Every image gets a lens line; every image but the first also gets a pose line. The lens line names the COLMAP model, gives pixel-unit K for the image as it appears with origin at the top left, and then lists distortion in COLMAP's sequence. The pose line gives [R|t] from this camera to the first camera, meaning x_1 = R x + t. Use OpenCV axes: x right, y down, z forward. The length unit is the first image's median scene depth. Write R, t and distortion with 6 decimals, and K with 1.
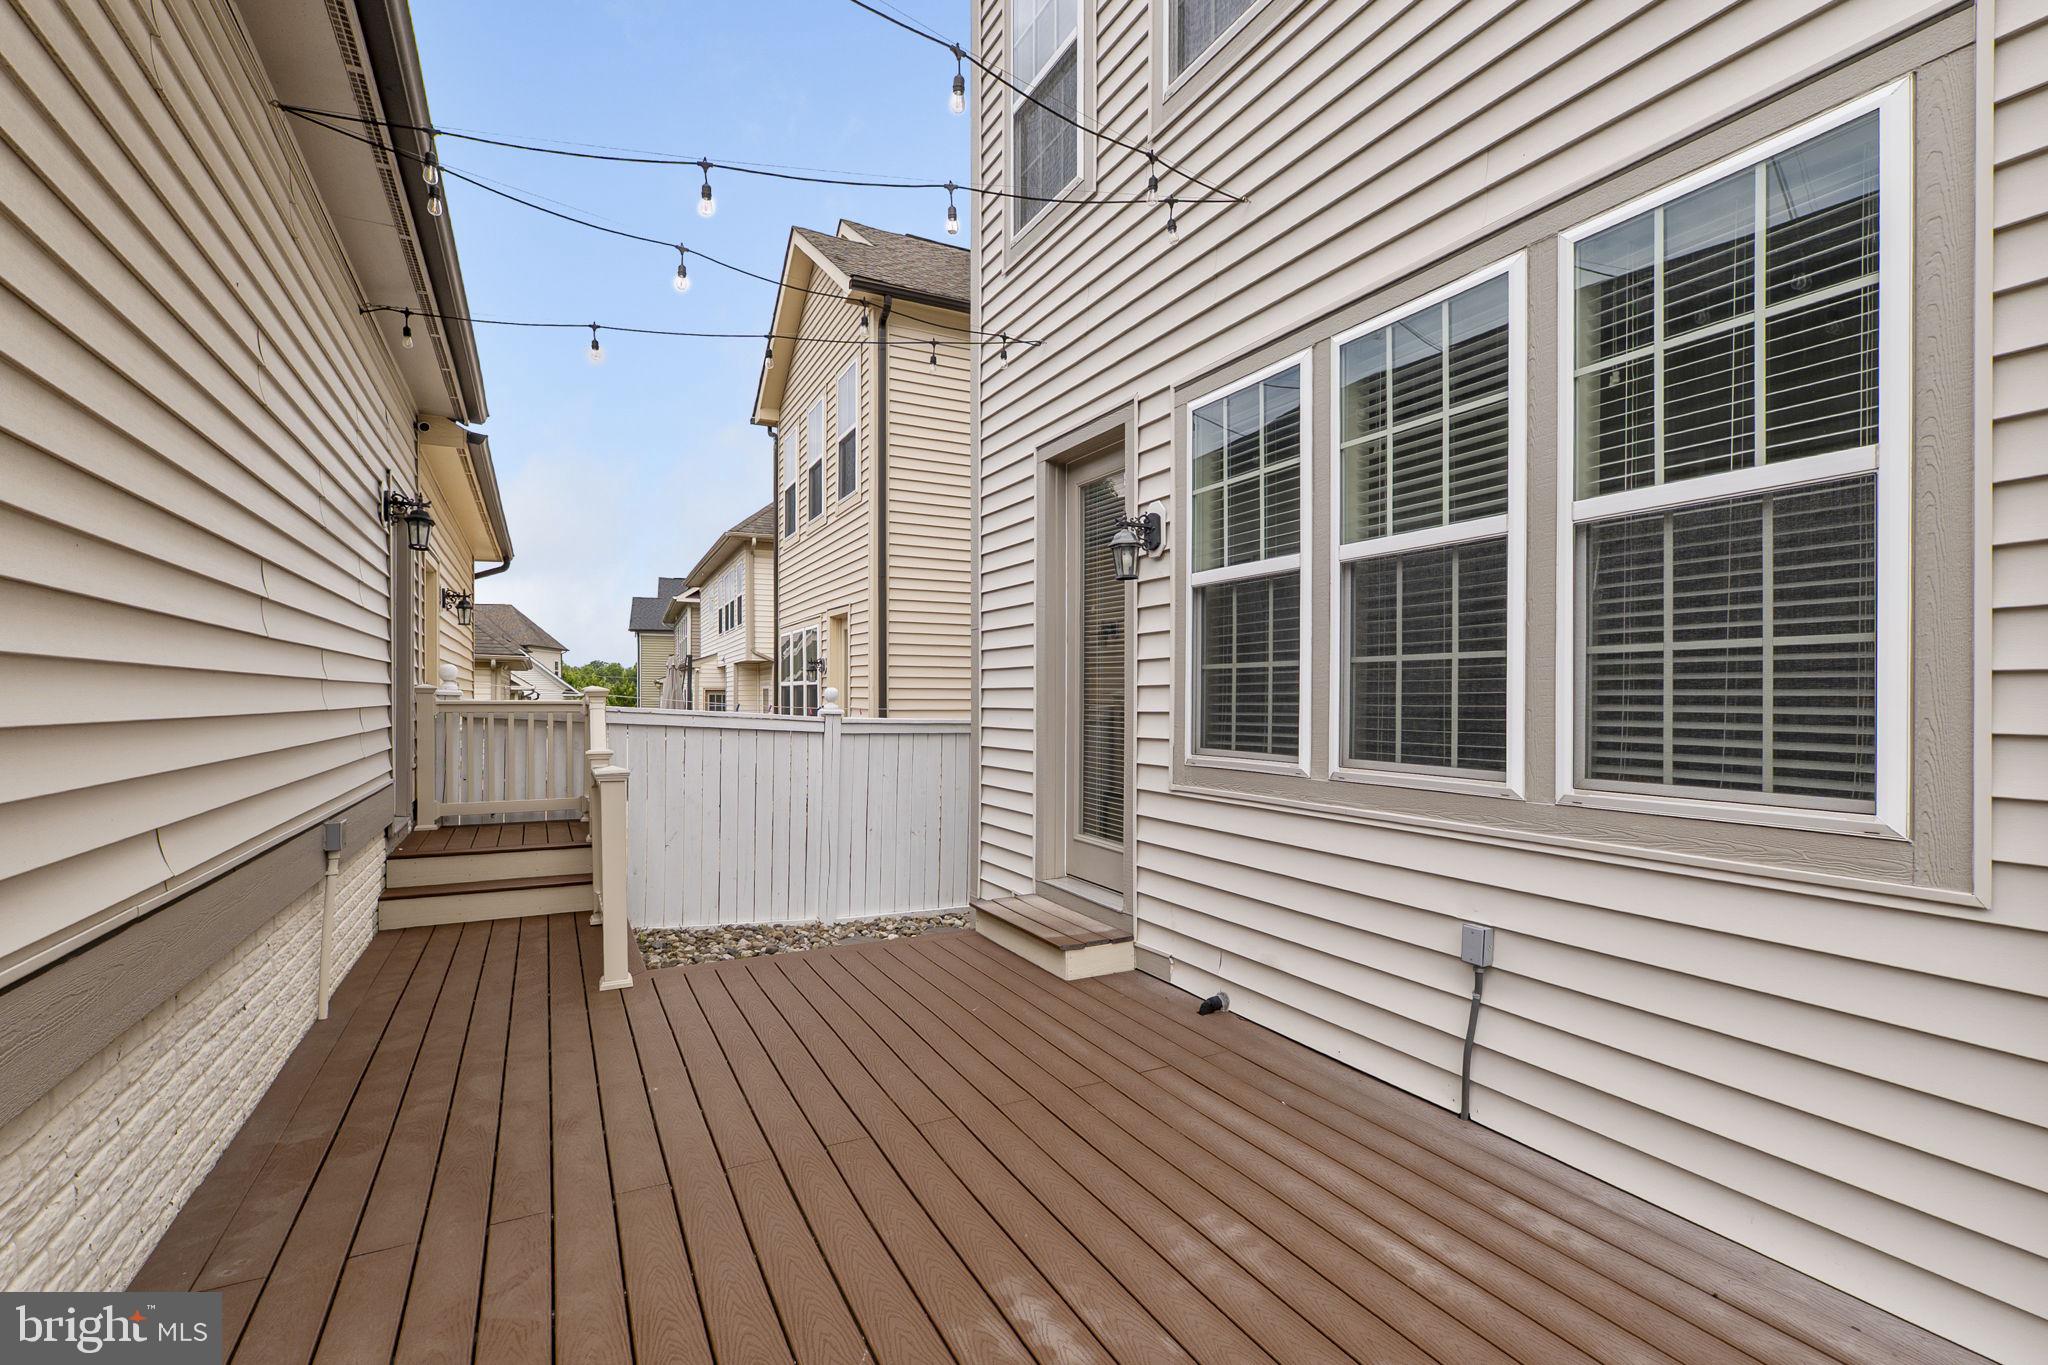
lens RADIAL K [[901.3, 0, 1018.9], [0, 901.3, 691.8], [0, 0, 1]] dist [0.012446, 0.001532]
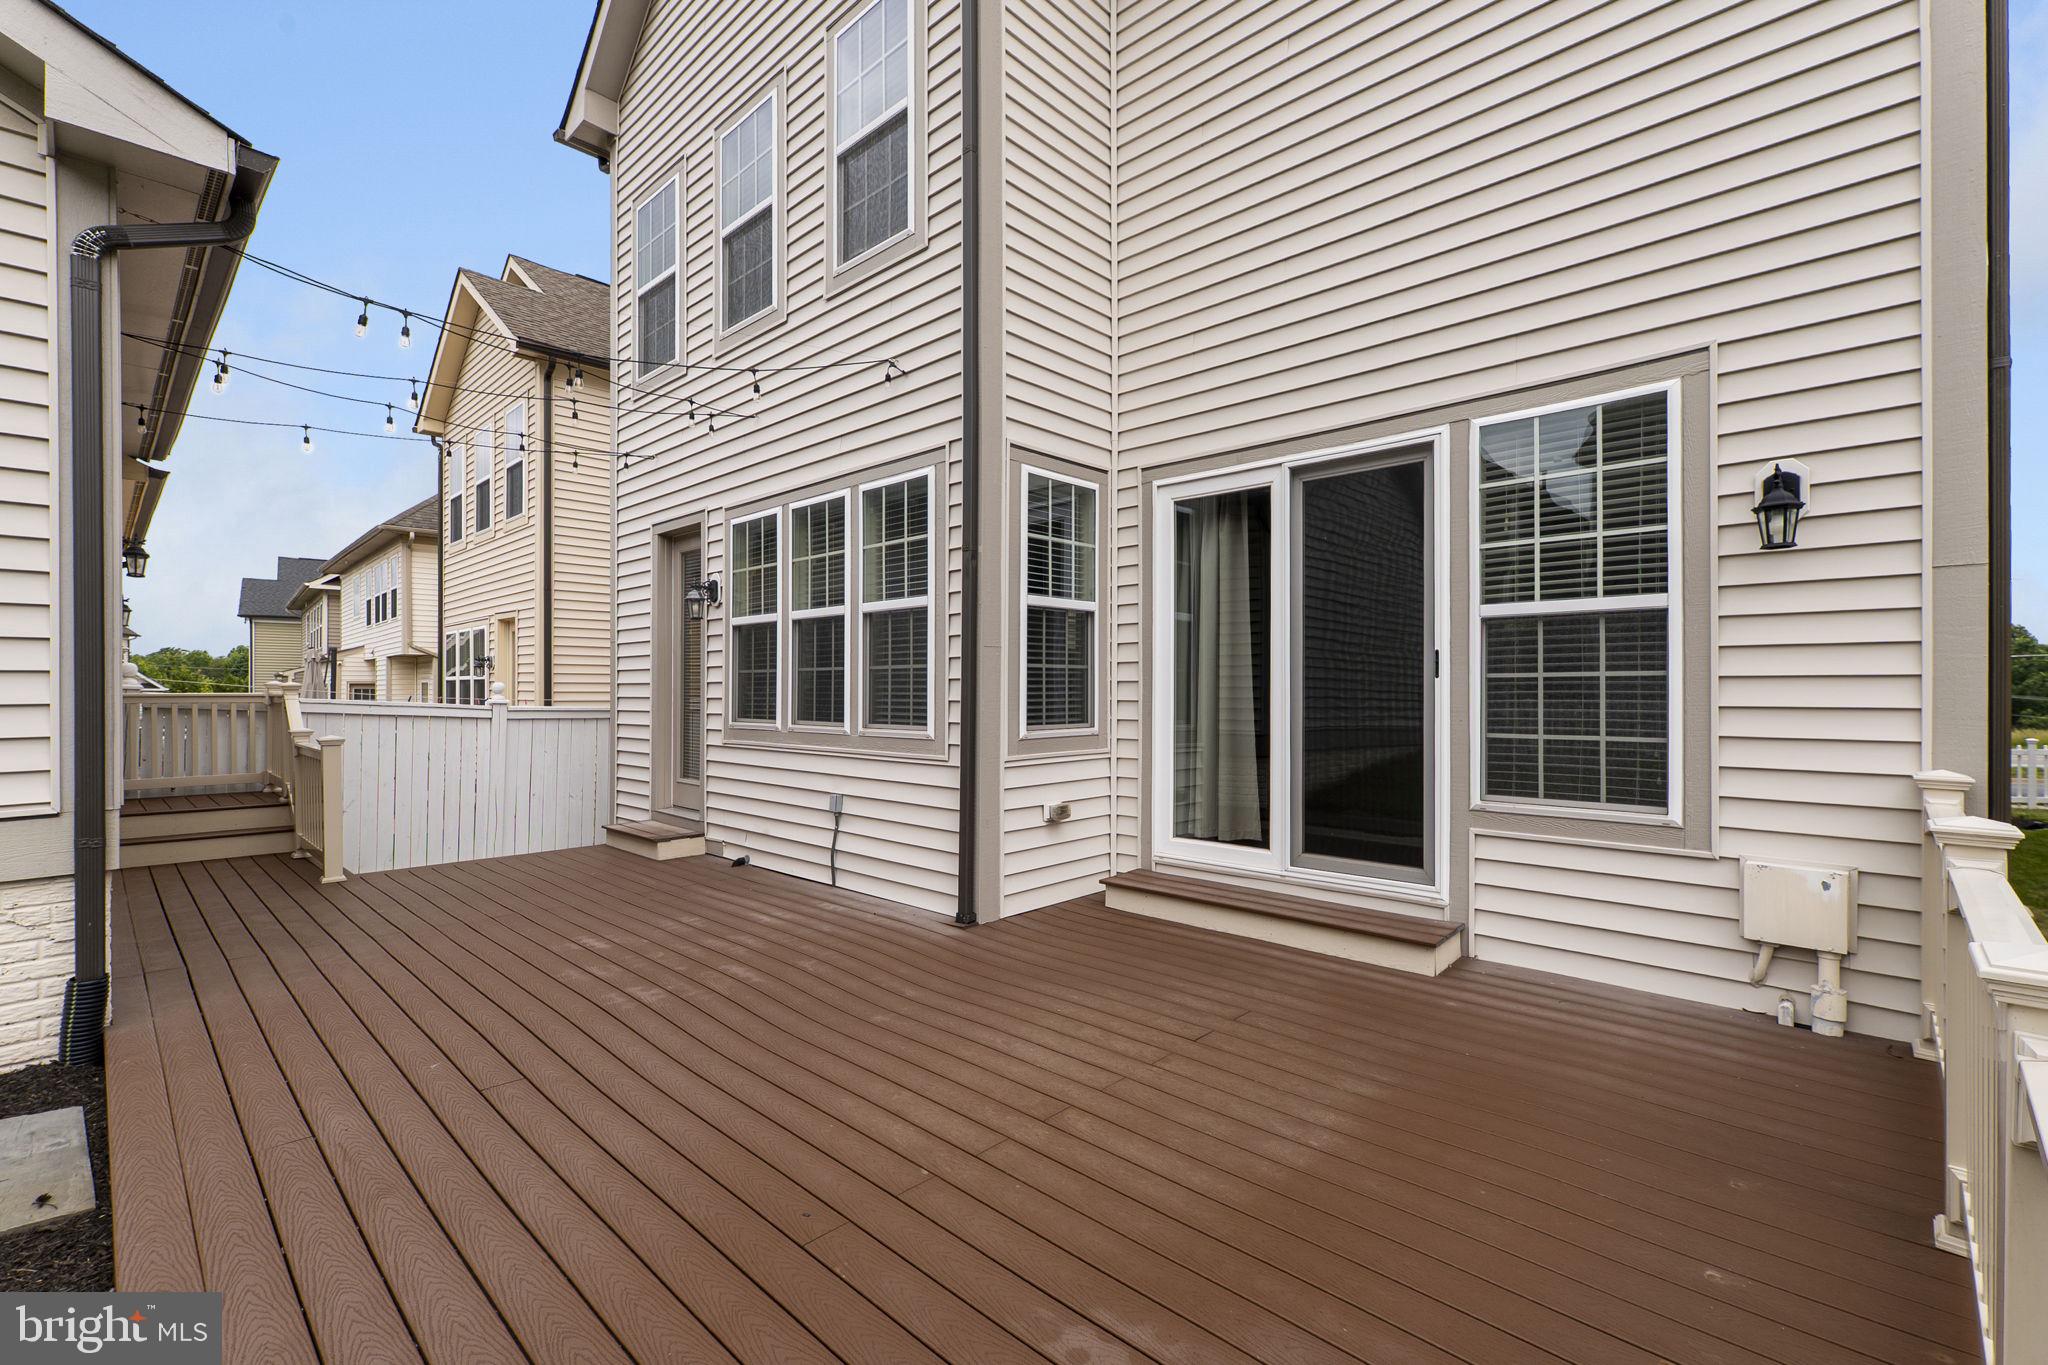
lens RADIAL K [[901.3, 0, 1023.9], [0, 901.3, 683.9], [0, 0, 1]] dist [0.012446, 0.001532]
pose [[0.949597, 0.001911, 0.313468, 0.104606], [-0.001128, 0.999996, -0.002679, -0.000068], [-0.313472, 0.002191, 0.949595, -0.484602]]
